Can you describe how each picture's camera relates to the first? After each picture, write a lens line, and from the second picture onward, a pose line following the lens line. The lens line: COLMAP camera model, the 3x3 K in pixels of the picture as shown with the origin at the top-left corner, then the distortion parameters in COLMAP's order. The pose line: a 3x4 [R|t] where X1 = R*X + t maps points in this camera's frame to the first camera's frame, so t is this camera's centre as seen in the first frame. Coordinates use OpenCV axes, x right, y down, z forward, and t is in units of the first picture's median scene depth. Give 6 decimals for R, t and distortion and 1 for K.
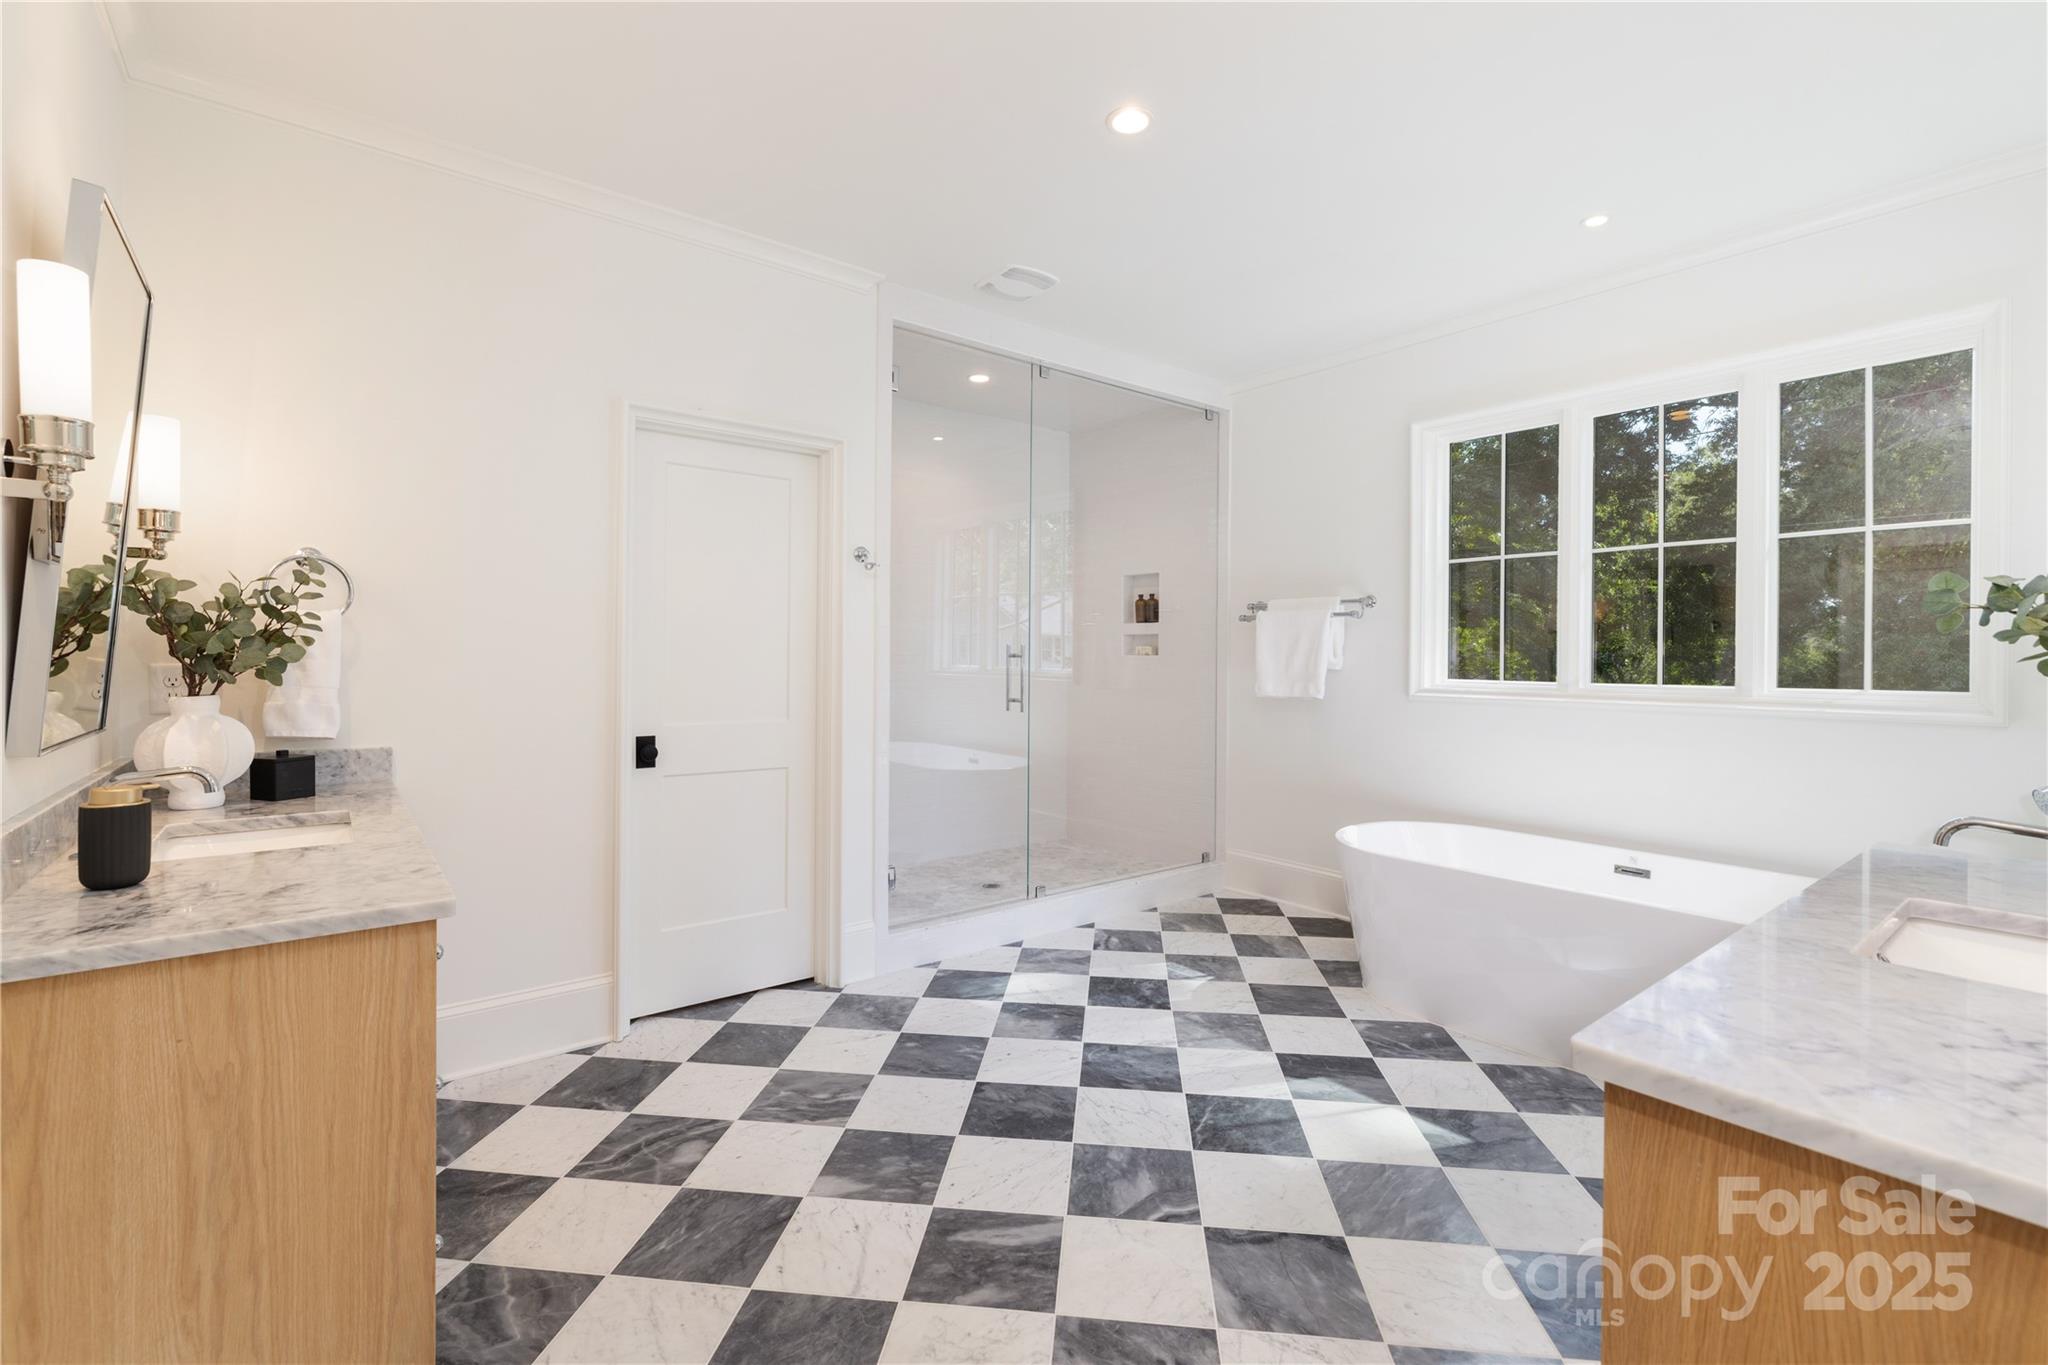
lens RADIAL K [[901.9, 0, 1010.0], [0, 901.9, 670.1], [0, 0, 1]] dist [0.000342, 0.000867]
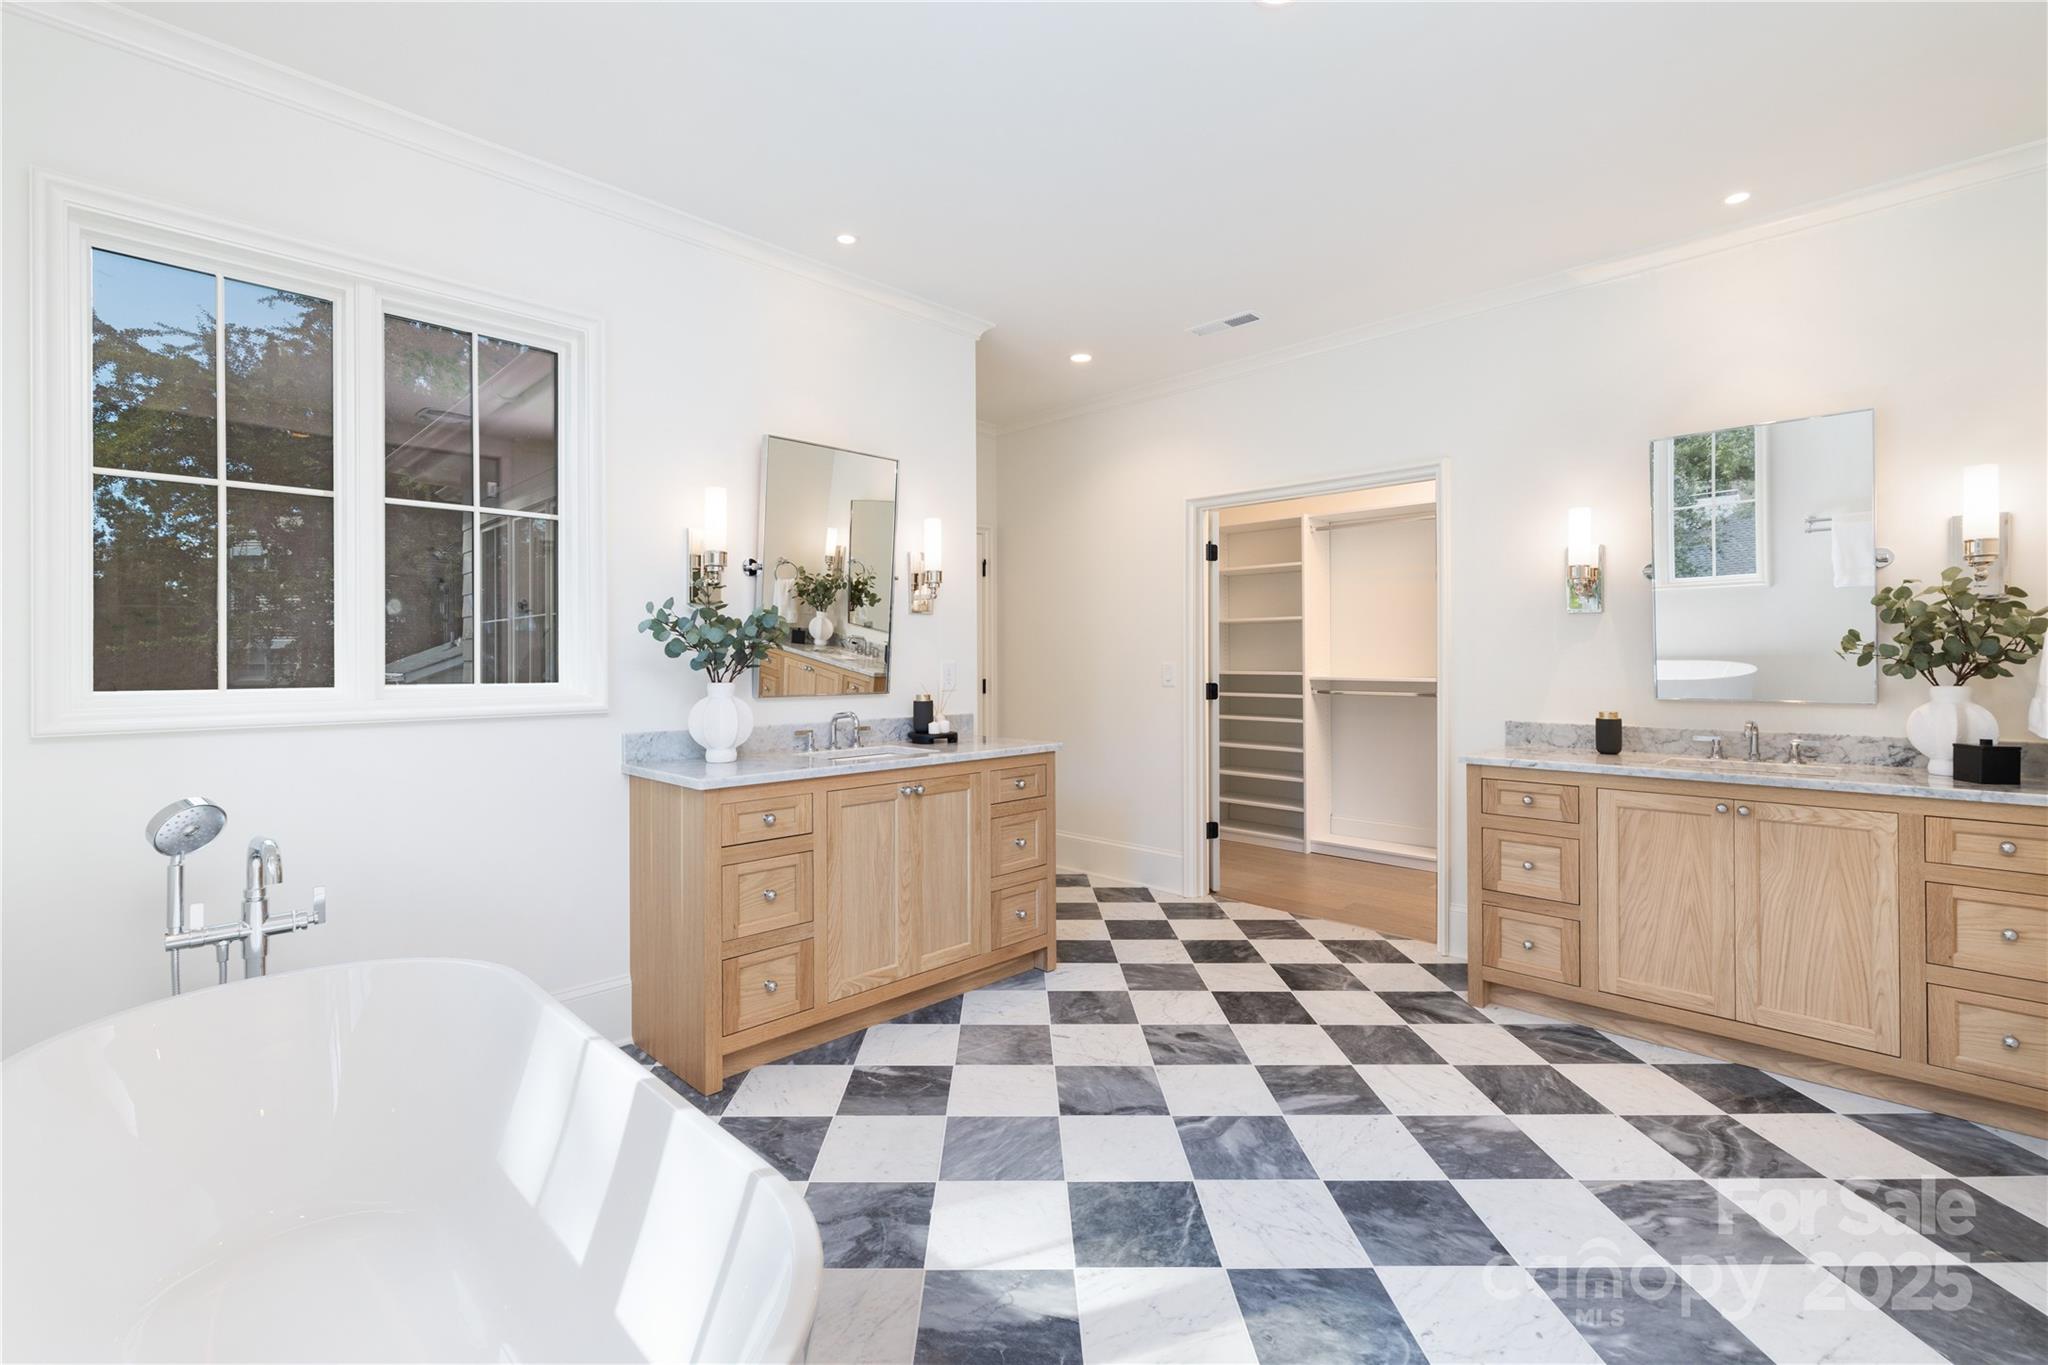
lens RADIAL K [[901.9, 0, 1032.9], [0, 901.9, 664.5], [0, 0, 1]] dist [0.000342, 0.000867]
pose [[-0.989224, -0.004033, -0.146355, 0.535631], [-0.007421, 0.999717, 0.022610, -0.017972], [0.146223, 0.023452, -0.988974, 2.000359]]
